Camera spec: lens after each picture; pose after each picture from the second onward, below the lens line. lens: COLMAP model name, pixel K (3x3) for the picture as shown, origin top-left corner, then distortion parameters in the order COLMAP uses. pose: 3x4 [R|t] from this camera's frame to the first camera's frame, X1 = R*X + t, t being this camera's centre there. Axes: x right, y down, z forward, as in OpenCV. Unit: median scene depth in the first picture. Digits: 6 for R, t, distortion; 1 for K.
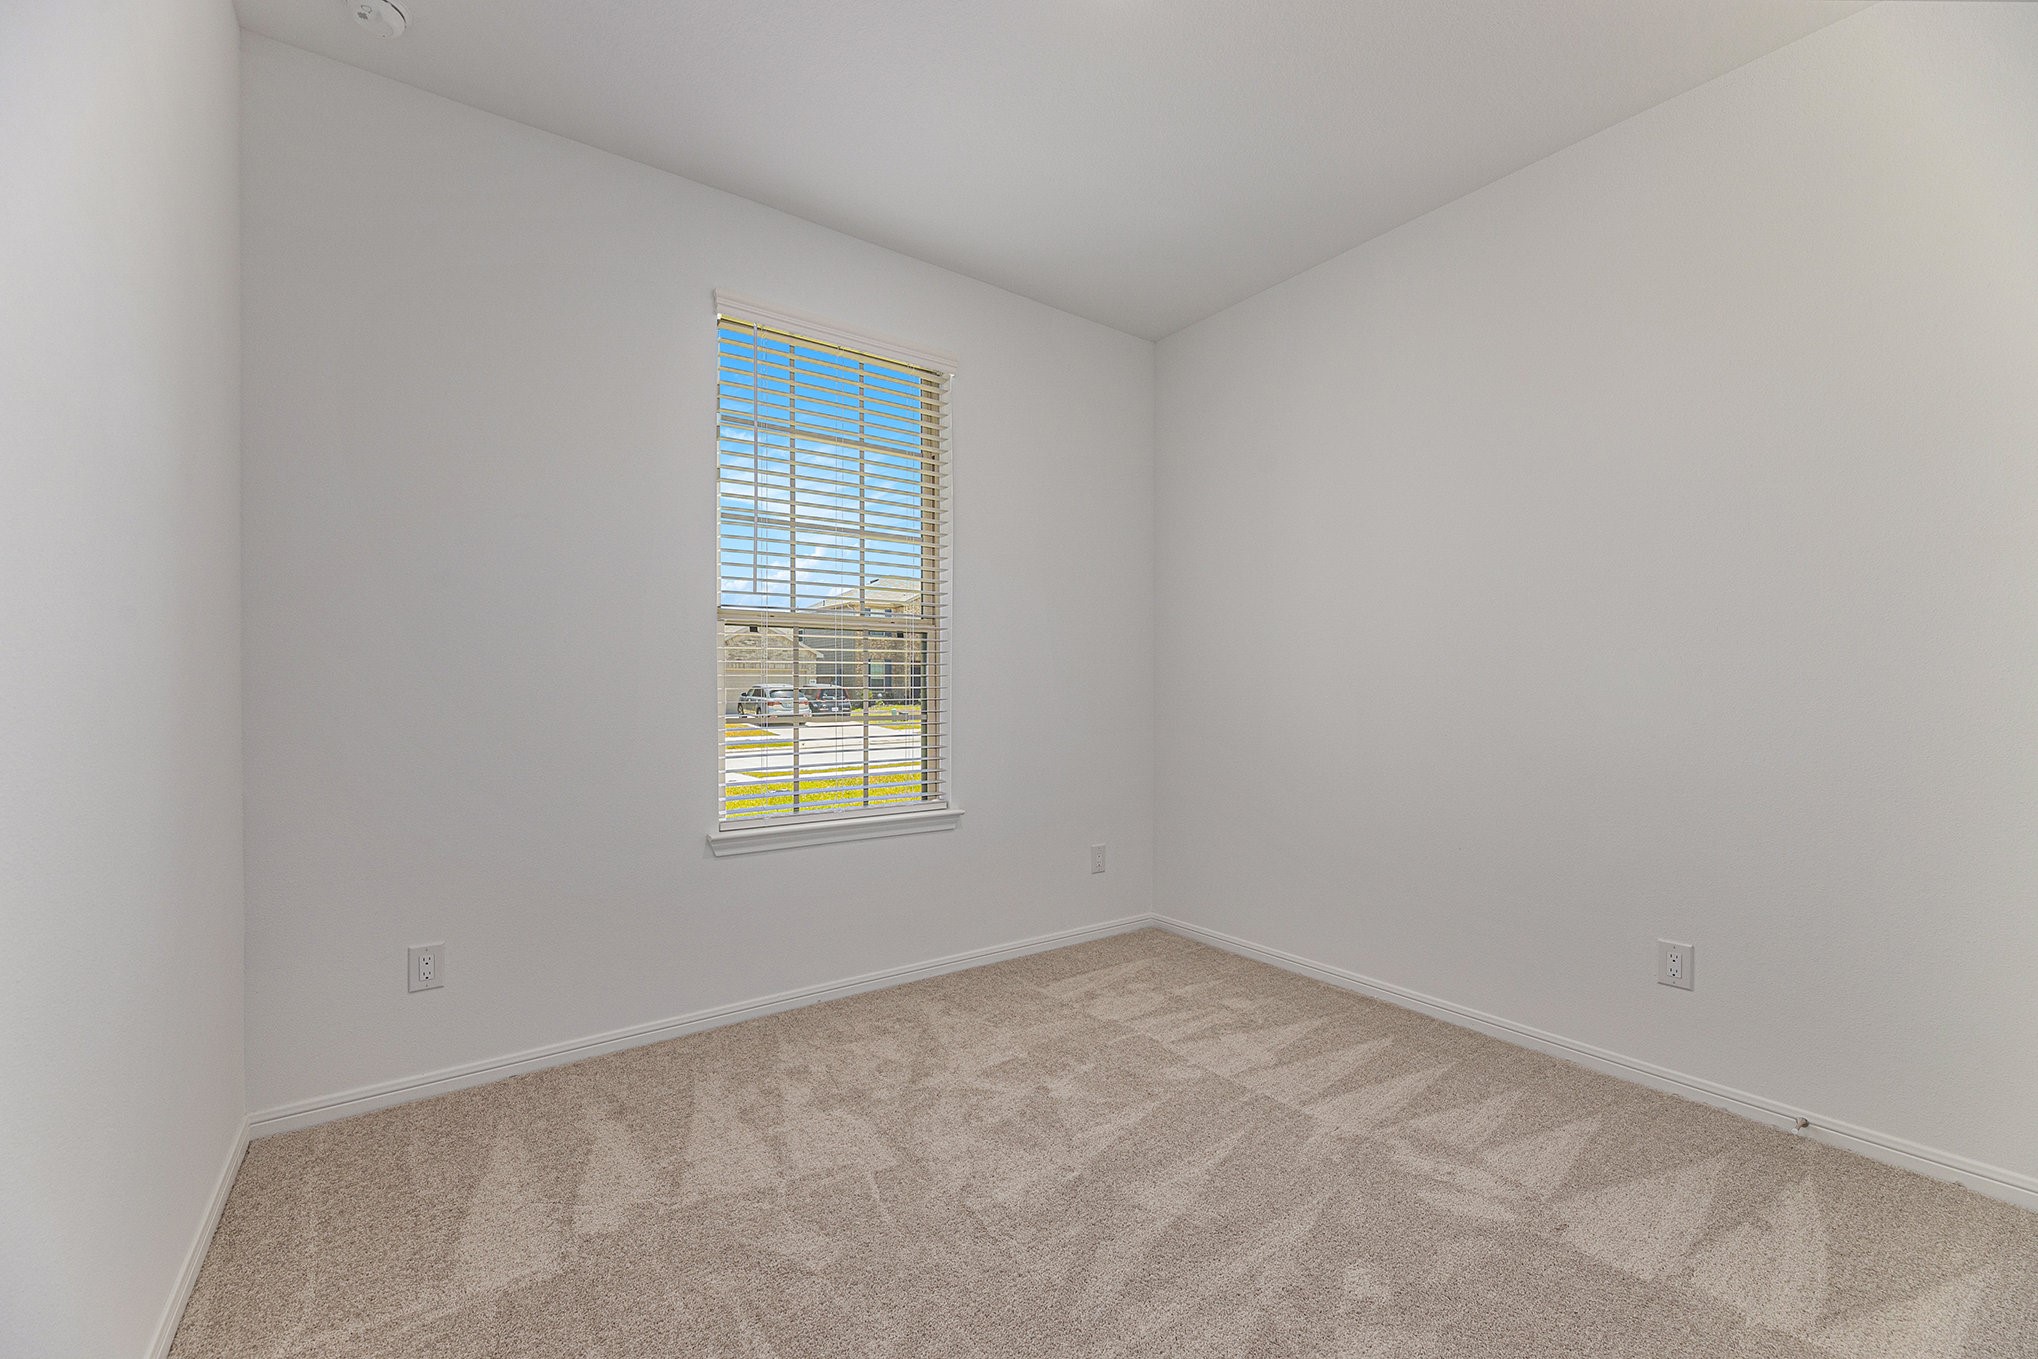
lens RADIAL K [[832.1, 0, 1023.2], [0, 832.1, 686.2], [0, 0, 1]] dist [-0.003919, -0.000310]
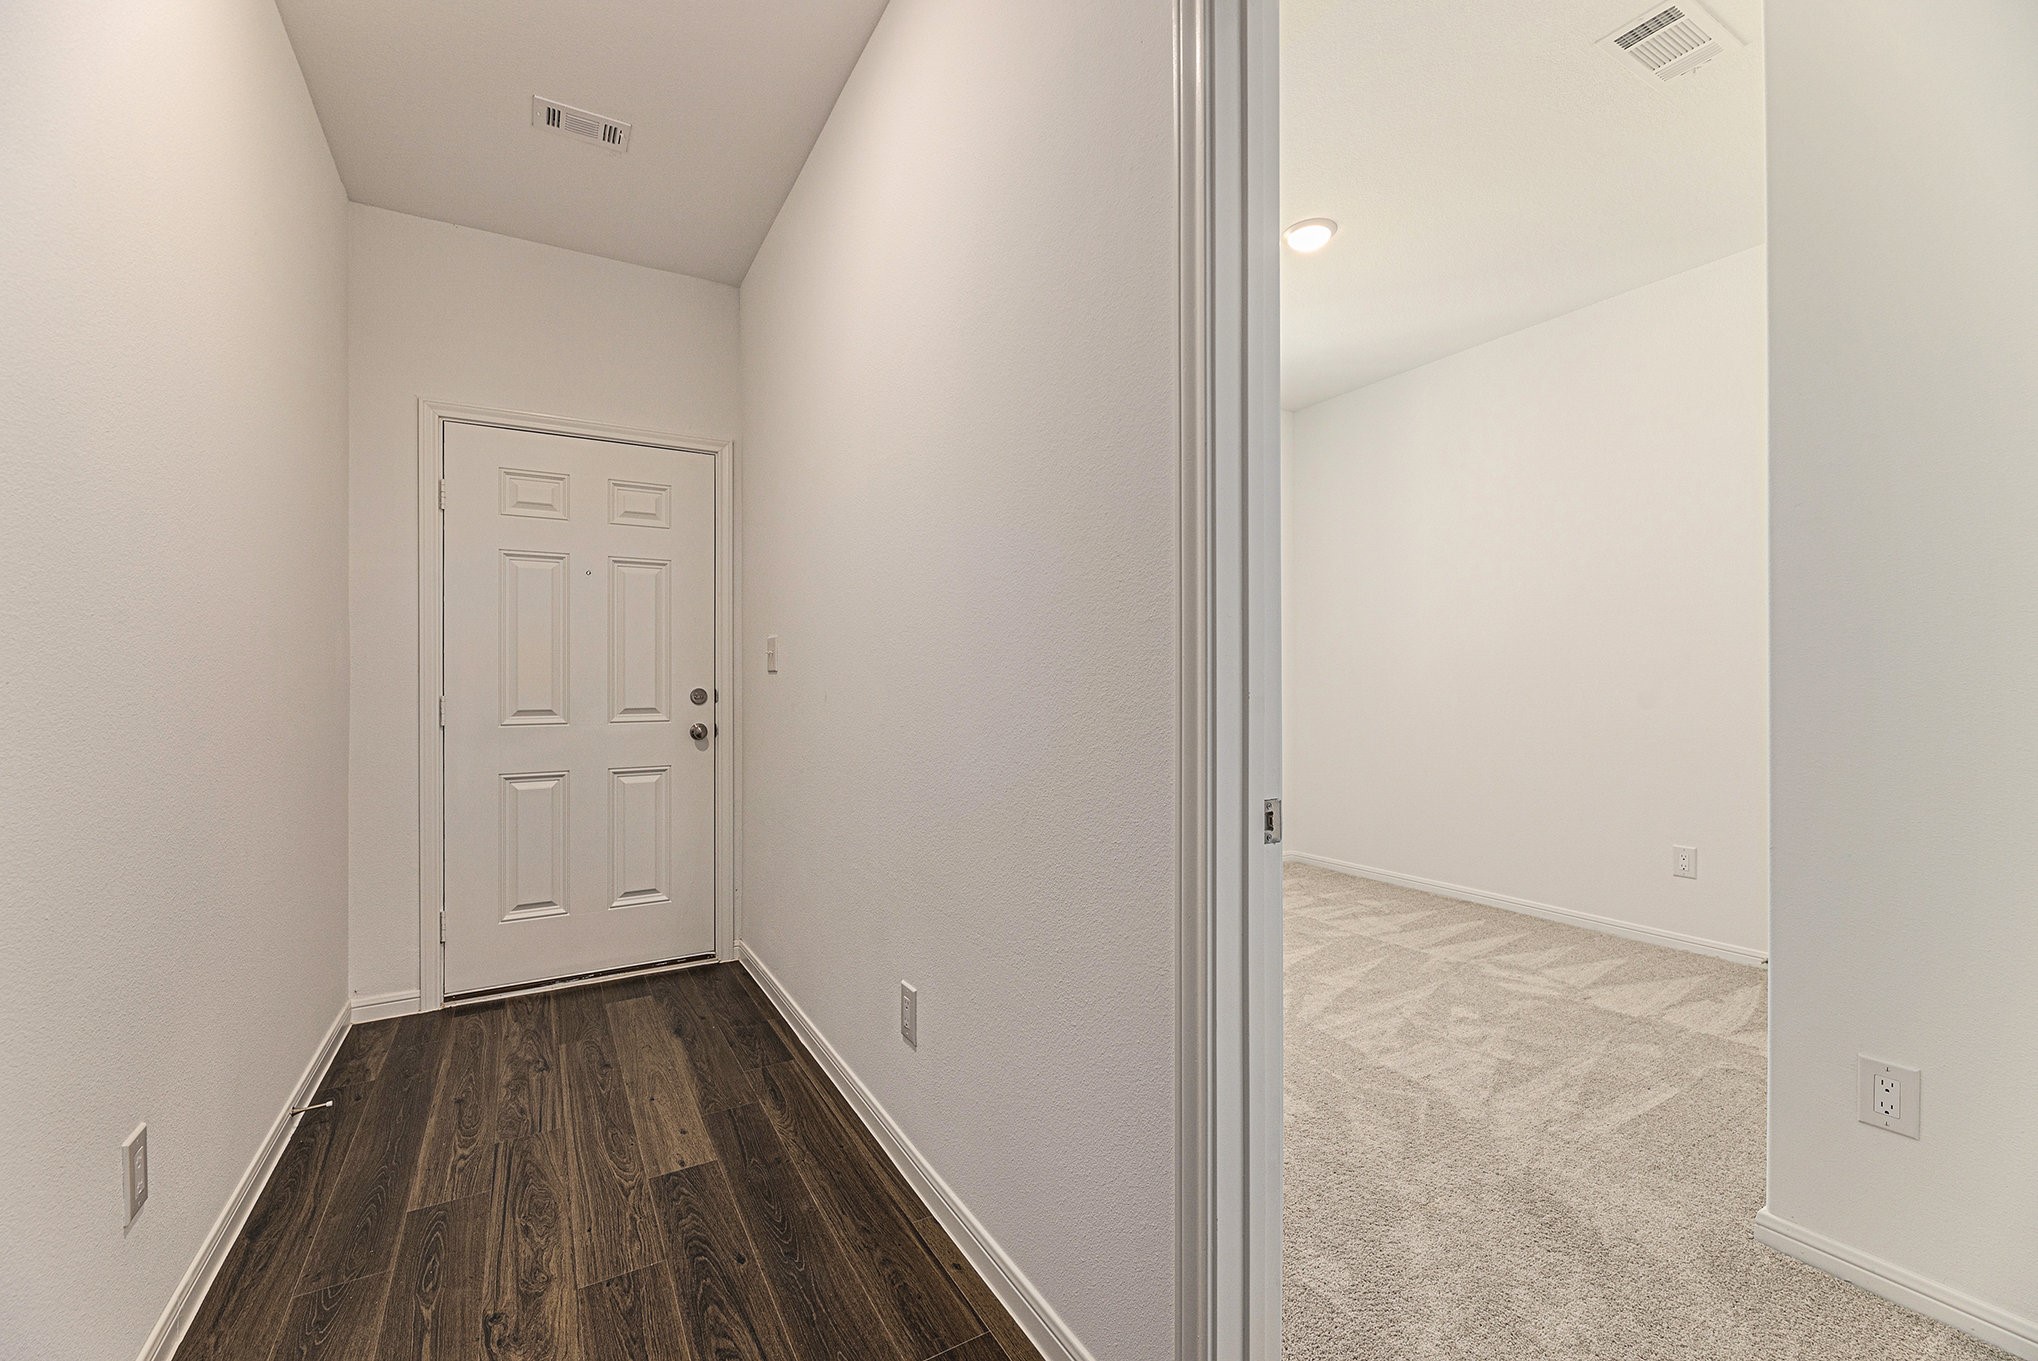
lens RADIAL K [[832.1, 0, 1026.1], [0, 832.1, 684.6], [0, 0, 1]] dist [-0.003919, -0.000310]
pose [[0.995354, -0.006121, -0.096093, -0.234738], [0.006805, 0.999954, 0.006786, 0.003789], [0.096047, -0.007408, 0.995349, -0.579815]]
